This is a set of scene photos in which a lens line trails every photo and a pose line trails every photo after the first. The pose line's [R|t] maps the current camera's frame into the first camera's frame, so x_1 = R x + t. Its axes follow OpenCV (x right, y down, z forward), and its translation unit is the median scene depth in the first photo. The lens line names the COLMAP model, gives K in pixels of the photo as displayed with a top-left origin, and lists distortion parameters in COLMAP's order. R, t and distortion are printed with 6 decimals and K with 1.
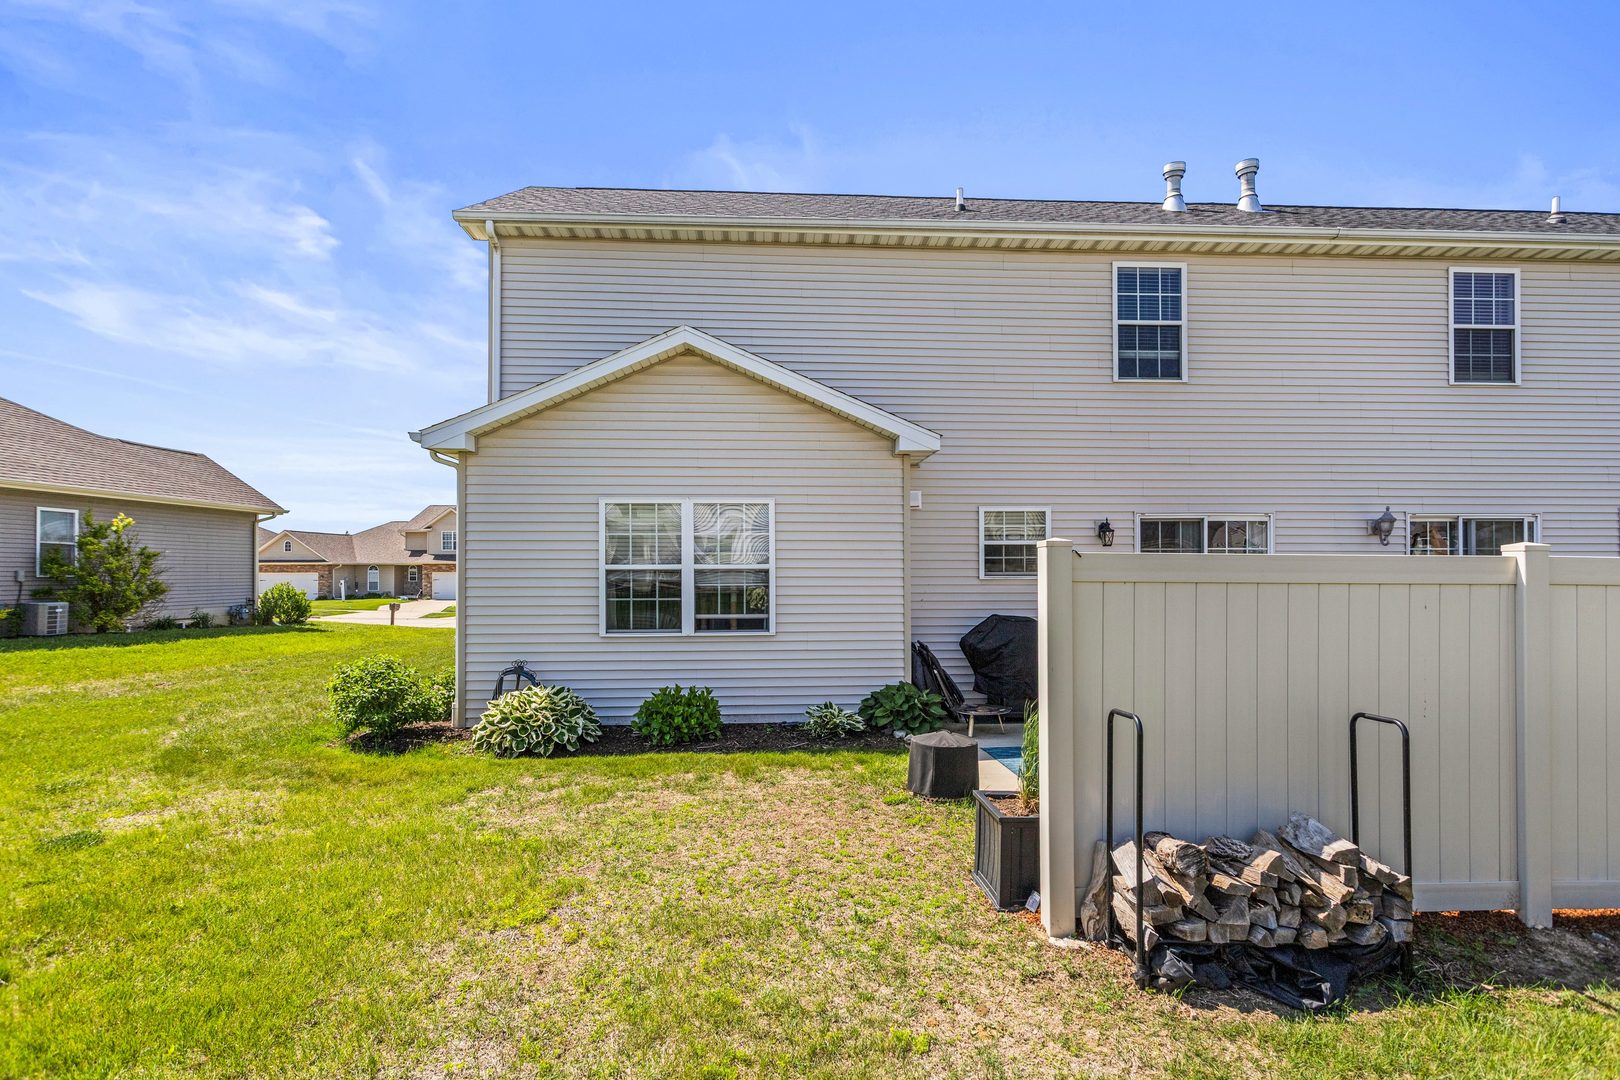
lens RADIAL K [[791.4, 0, 830.7], [0, 791.4, 564.1], [0, 0, 1]] dist [0.002079, 0.002176]
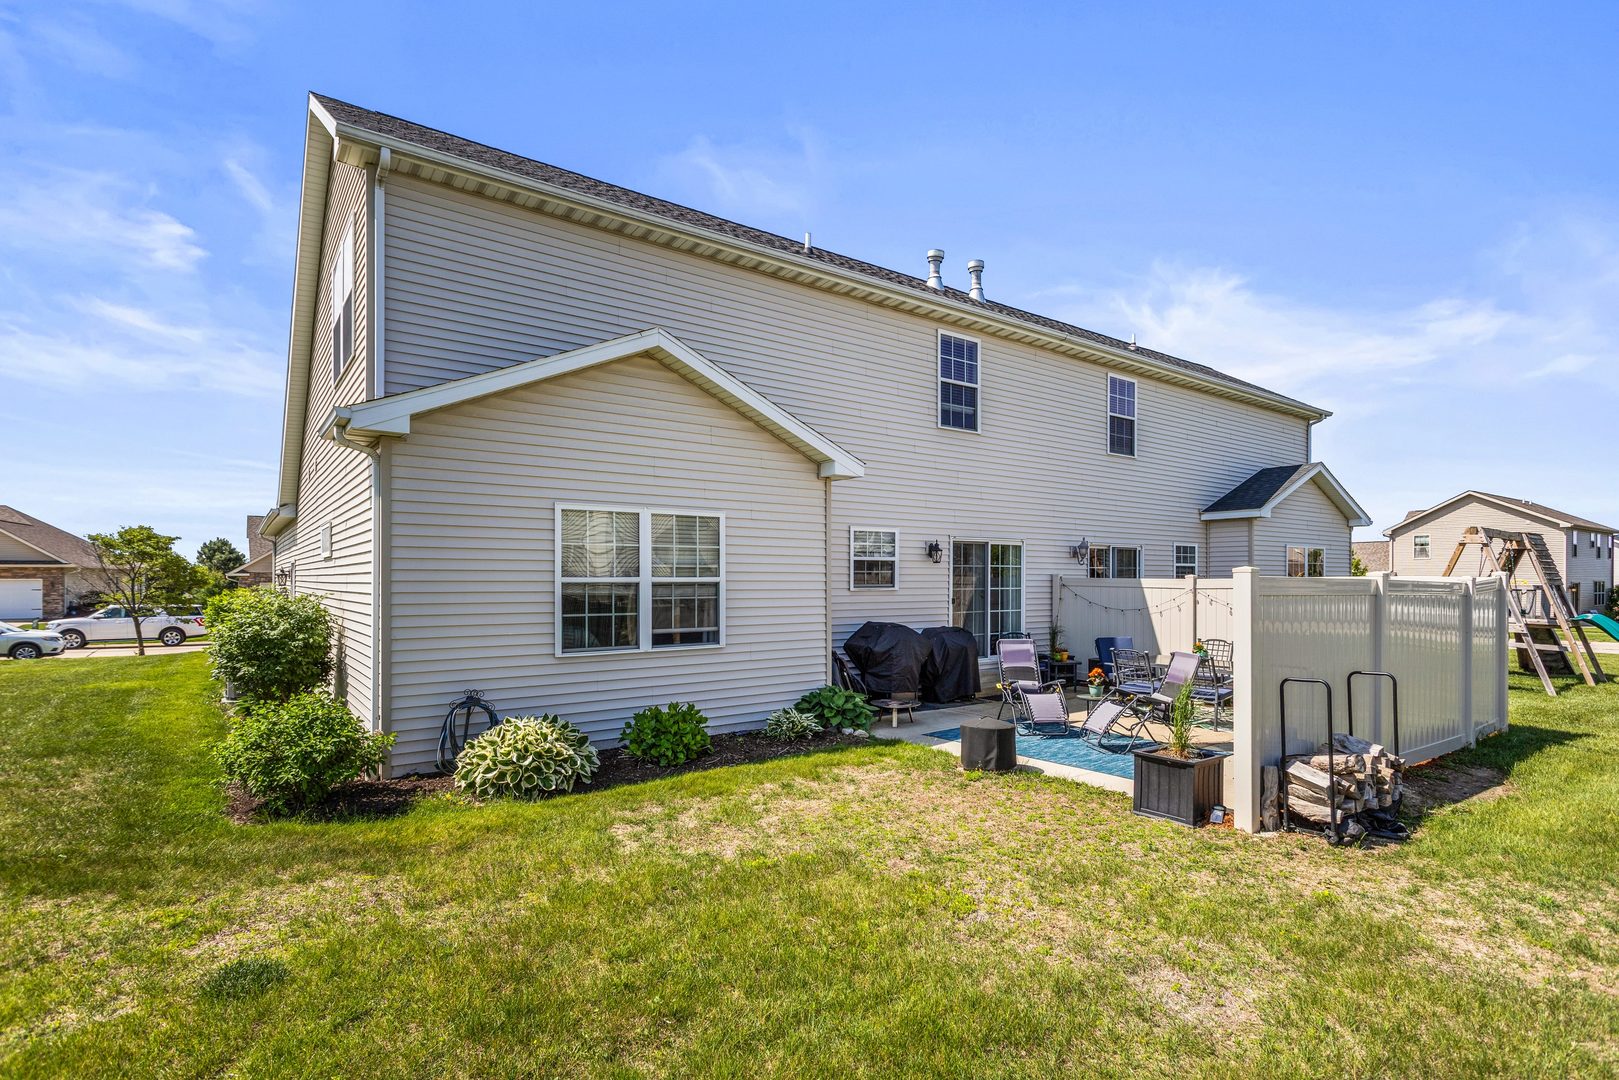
lens RADIAL K [[791.0, 0, 820.6], [0, 791.0, 581.5], [0, 0, 1]] dist [0.002079, 0.002176]
pose [[0.841204, 0.000545, 0.540718, -0.503694], [-0.006287, 0.999942, 0.008772, -0.004175], [-0.540682, -0.010779, 0.841158, 0.081479]]
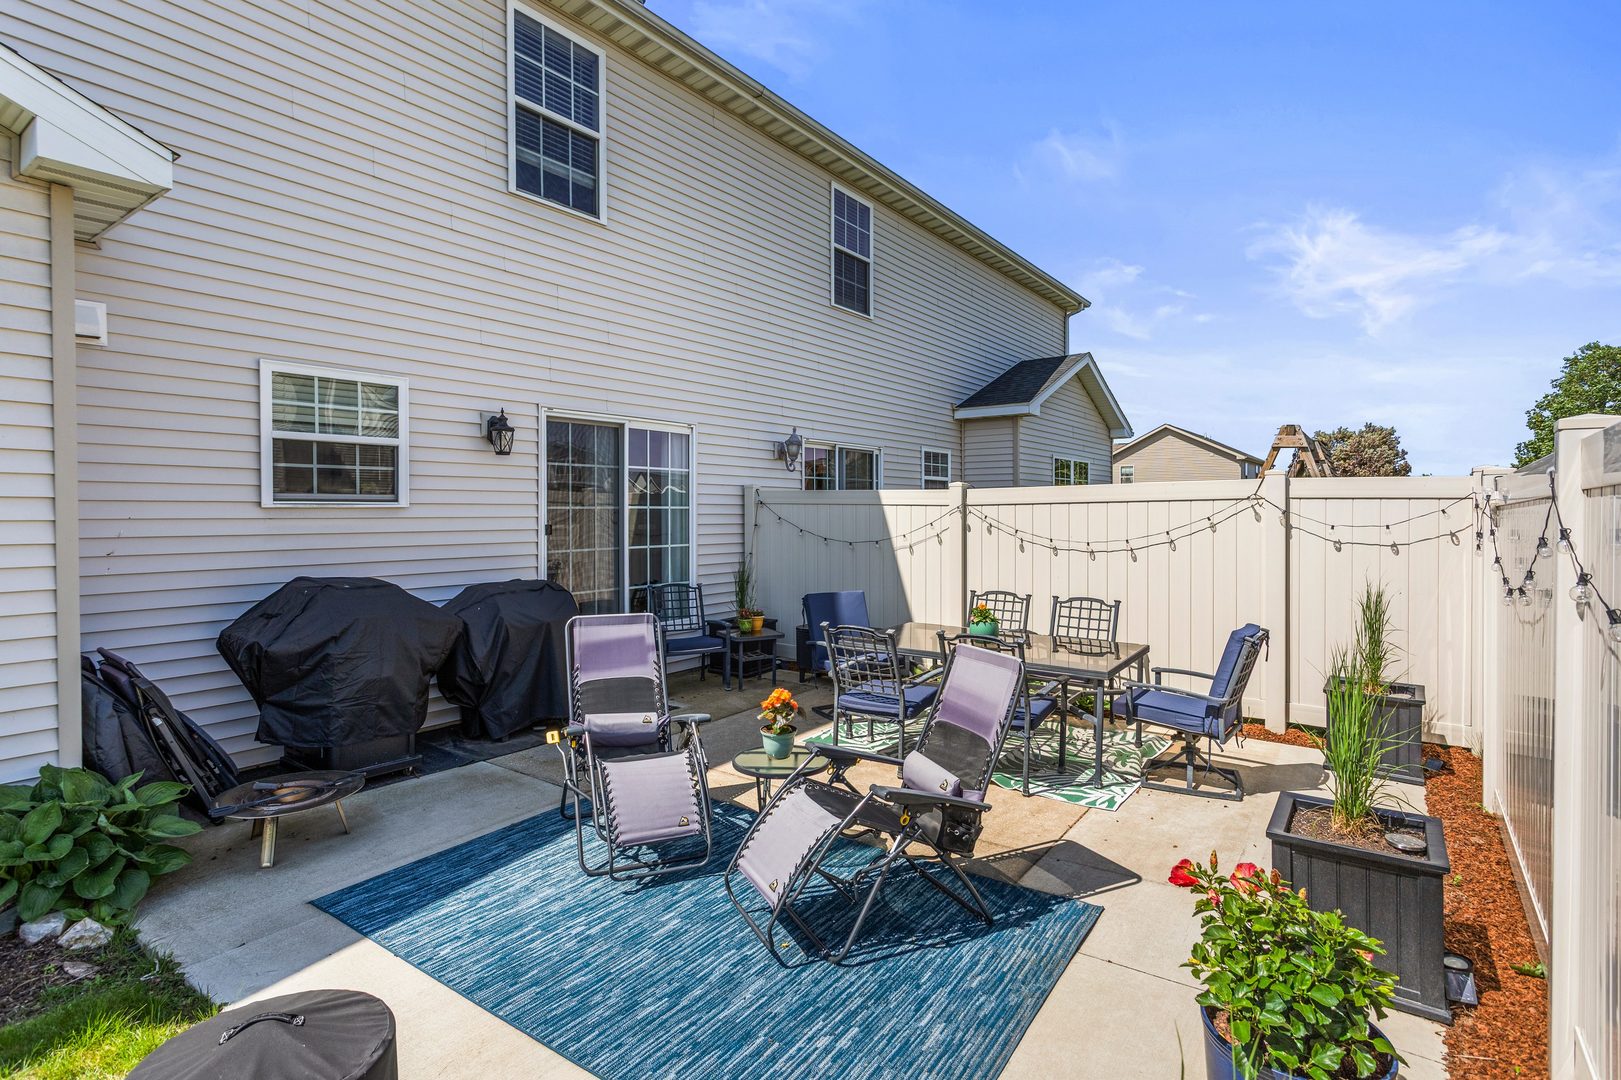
lens RADIAL K [[791.9, 0, 784.4], [0, 791.9, 517.5], [0, 0, 1]] dist [0.002079, 0.002176]
pose [[0.669502, -0.006074, 0.742785, 0.041944], [-0.004671, 0.999912, 0.012387, 0.019326], [-0.742795, -0.011763, 0.669415, 0.467266]]
